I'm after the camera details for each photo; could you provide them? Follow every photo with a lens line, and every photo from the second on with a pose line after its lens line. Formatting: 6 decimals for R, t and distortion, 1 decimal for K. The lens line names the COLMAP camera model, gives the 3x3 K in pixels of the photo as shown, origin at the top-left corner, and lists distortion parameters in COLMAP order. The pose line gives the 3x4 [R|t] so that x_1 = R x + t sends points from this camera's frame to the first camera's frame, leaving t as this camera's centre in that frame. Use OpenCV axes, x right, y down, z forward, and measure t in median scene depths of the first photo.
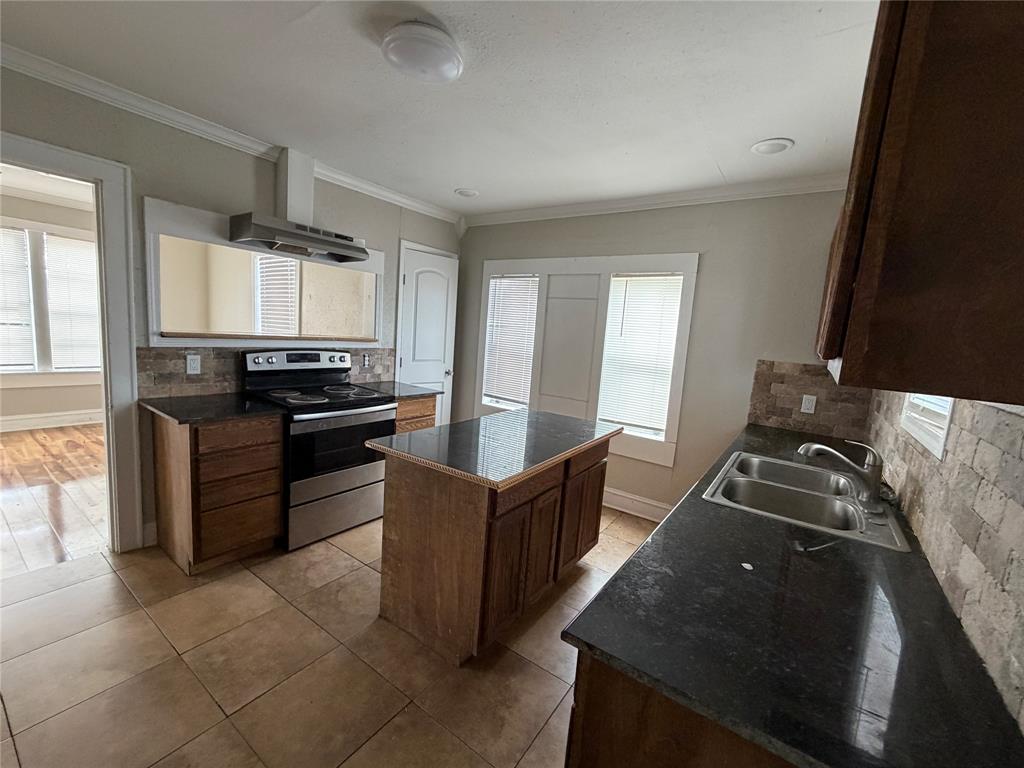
lens RADIAL K [[416.4, 0, 509.3], [0, 416.4, 387.1], [0, 0, 1]] dist [0.000970, 0.000040]
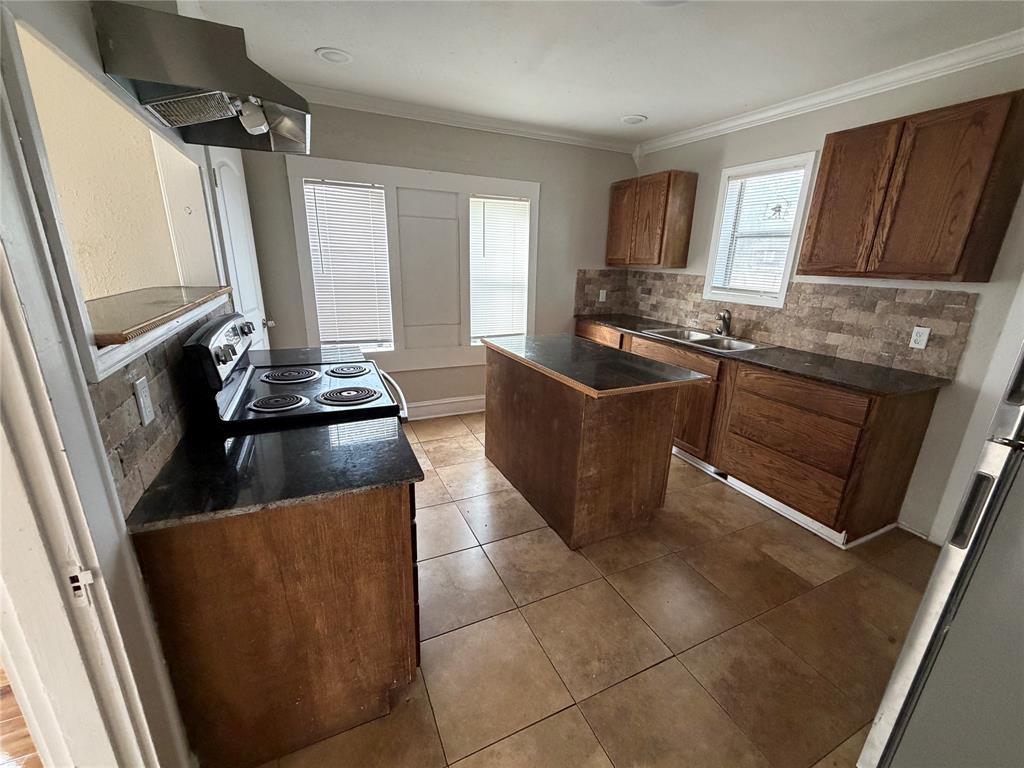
lens RADIAL K [[416.4, 0, 509.3], [0, 416.4, 387.1], [0, 0, 1]] dist [0.000970, 0.000040]
pose [[0.513951, -0.310037, 0.799833, -0.733136], [0.128922, 0.949728, 0.285299, -0.110887], [-0.848077, -0.043514, 0.528084, 0.392889]]
